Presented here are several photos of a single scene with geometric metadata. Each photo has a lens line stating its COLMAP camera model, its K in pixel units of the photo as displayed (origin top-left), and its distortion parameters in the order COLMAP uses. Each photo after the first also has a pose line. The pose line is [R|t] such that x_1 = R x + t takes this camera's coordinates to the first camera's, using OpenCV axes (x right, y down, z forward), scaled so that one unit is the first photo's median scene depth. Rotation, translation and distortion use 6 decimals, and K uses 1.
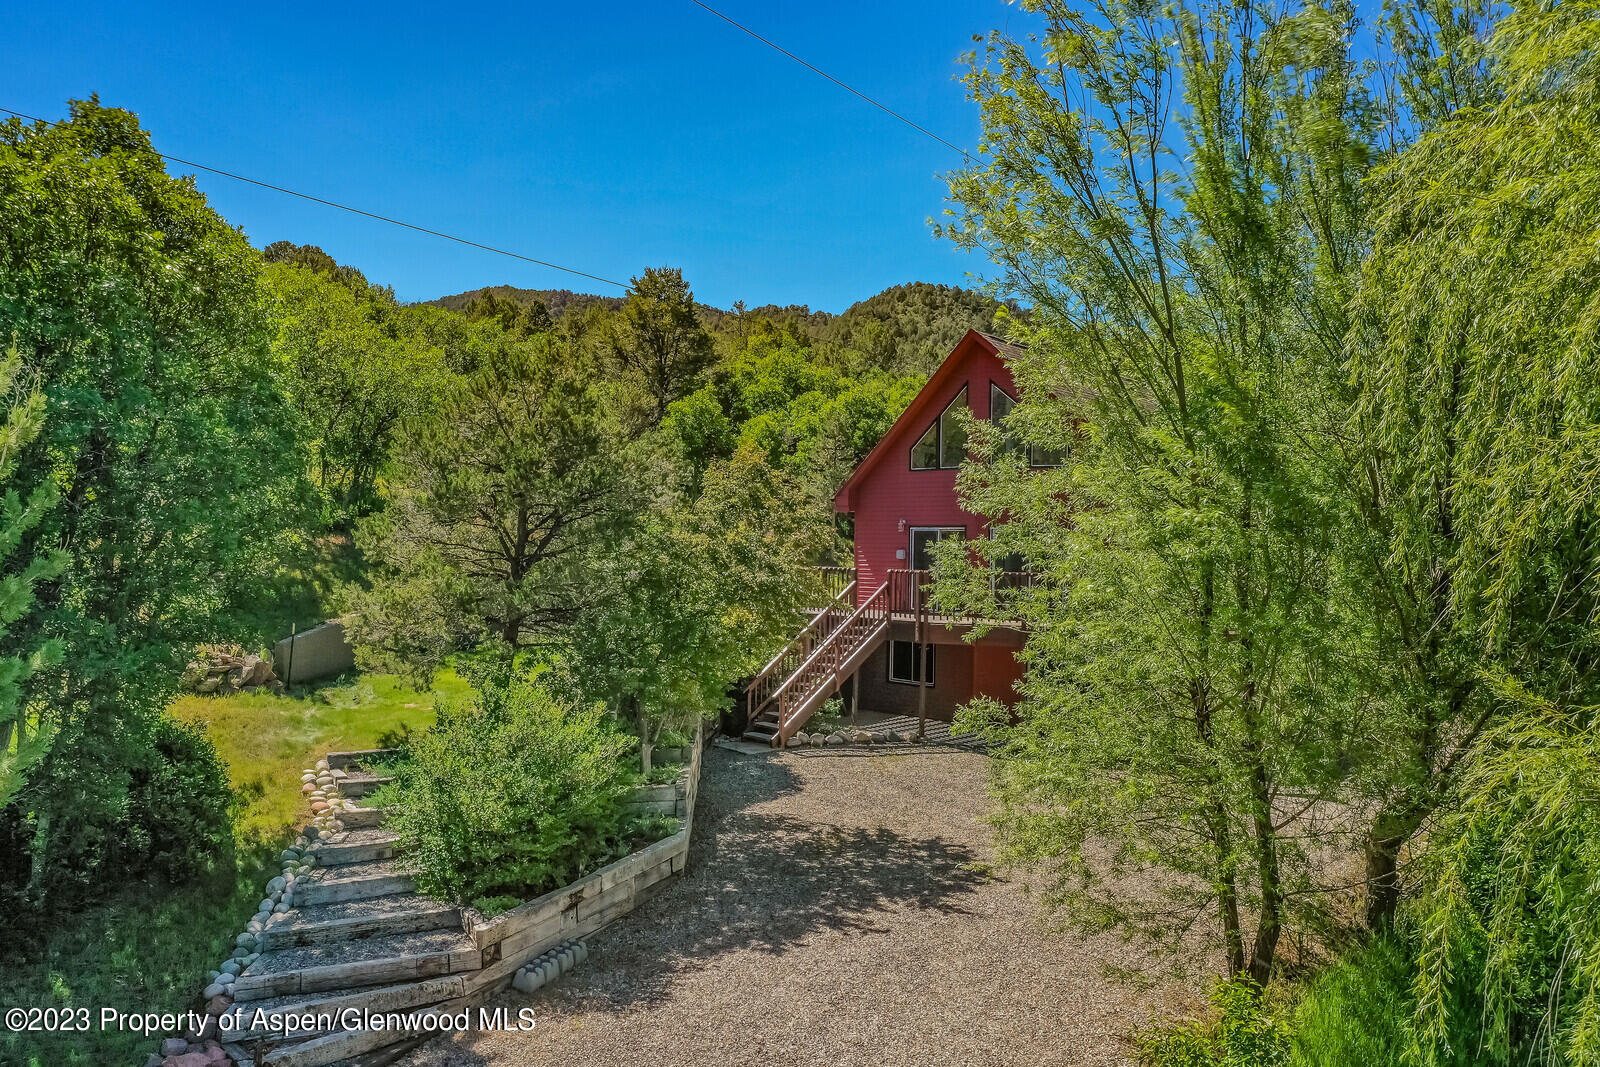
lens RADIAL K [[1279.2, 0, 800.0], [0, 1279.2, 533.5], [0, 0, 1]] dist [0.001777, -0.000573]
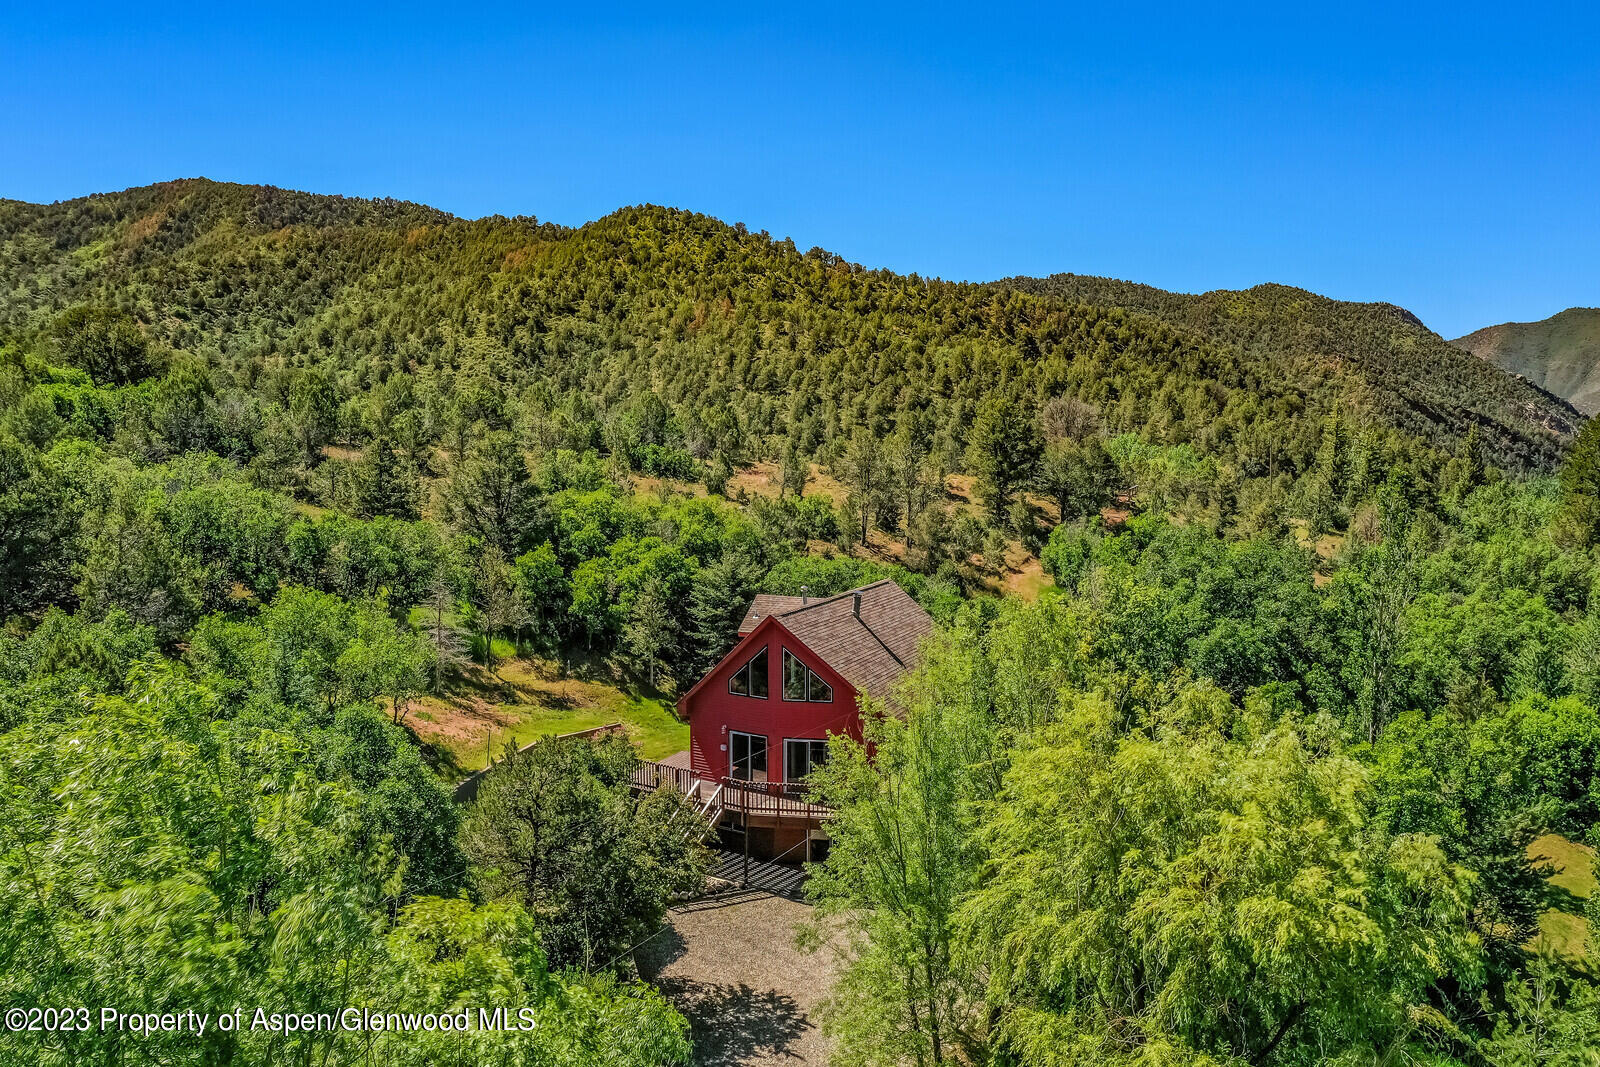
lens RADIAL K [[1268.0, 0, 794.5], [0, 1268.0, 532.2], [0, 0, 1]] dist [0.002172, -0.003069]
pose [[0.978513, -0.027964, 0.204281, -0.082398], [0.011073, 0.996457, 0.083366, -0.215477], [-0.205889, -0.079313, 0.975356, -0.275626]]
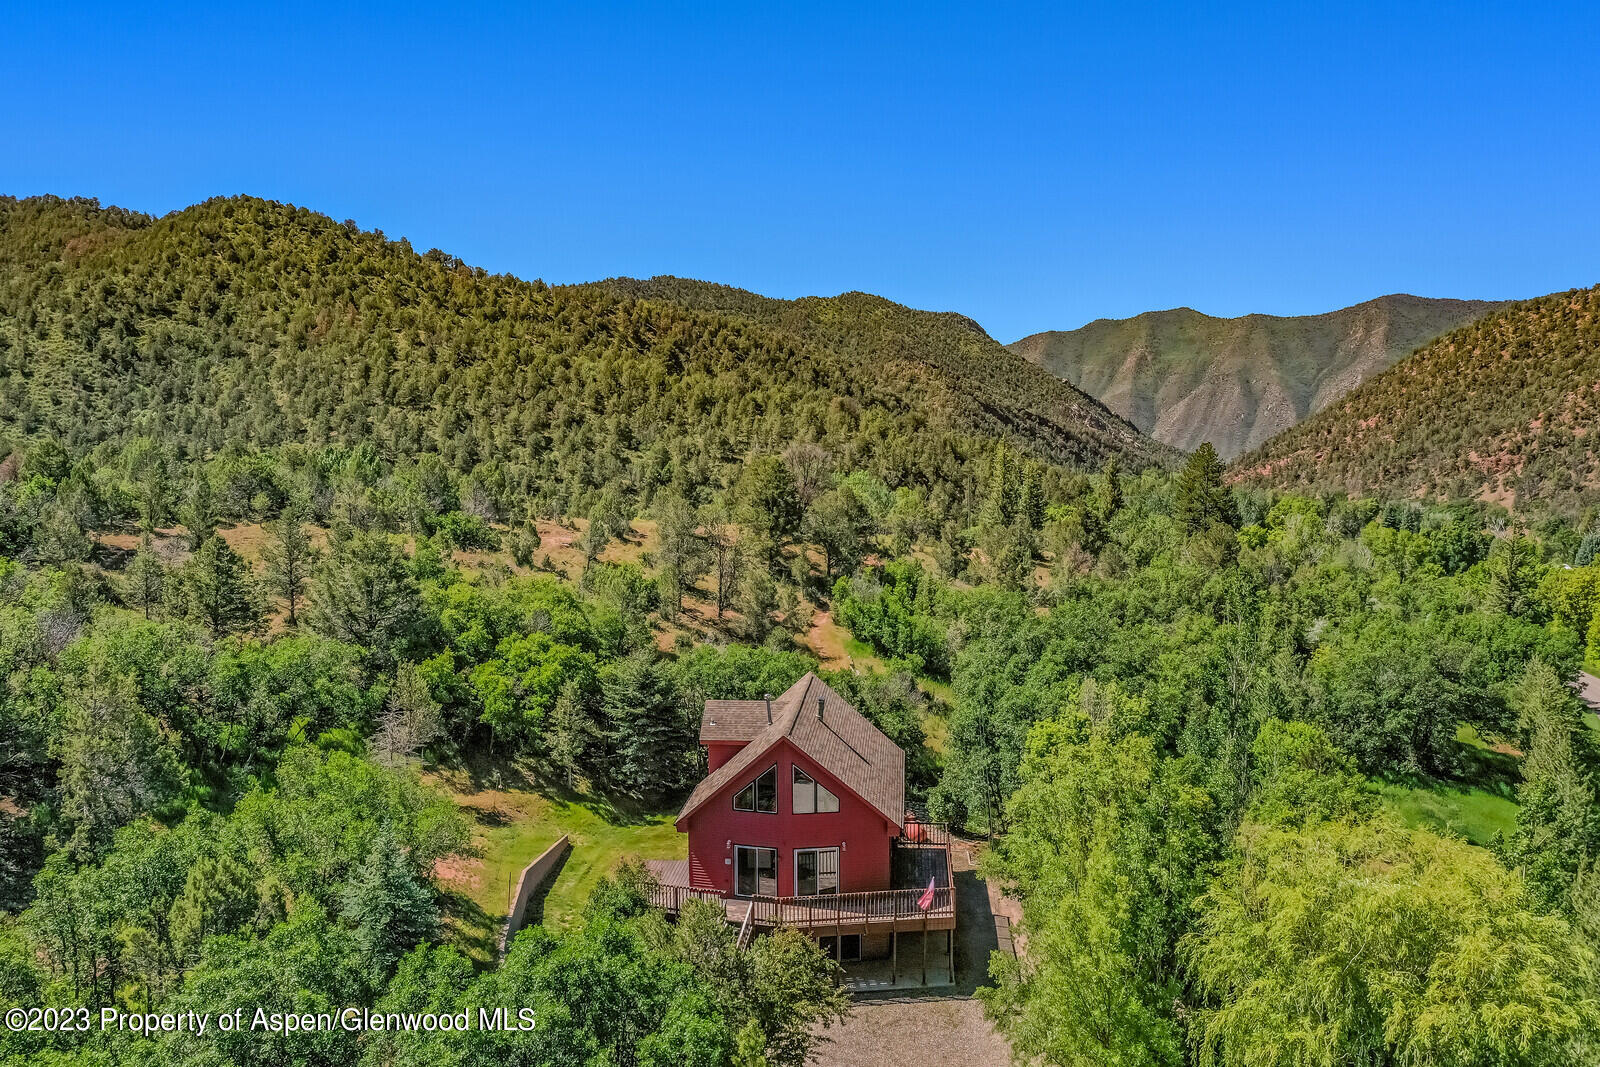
lens RADIAL K [[1268.0, 0, 794.5], [0, 1268.0, 532.2], [0, 0, 1]] dist [0.002172, -0.003069]
pose [[0.866918, -0.056758, 0.495208, -0.360114], [0.013695, 0.995833, 0.090162, -0.316039], [-0.498262, -0.071381, 0.864083, -0.221129]]
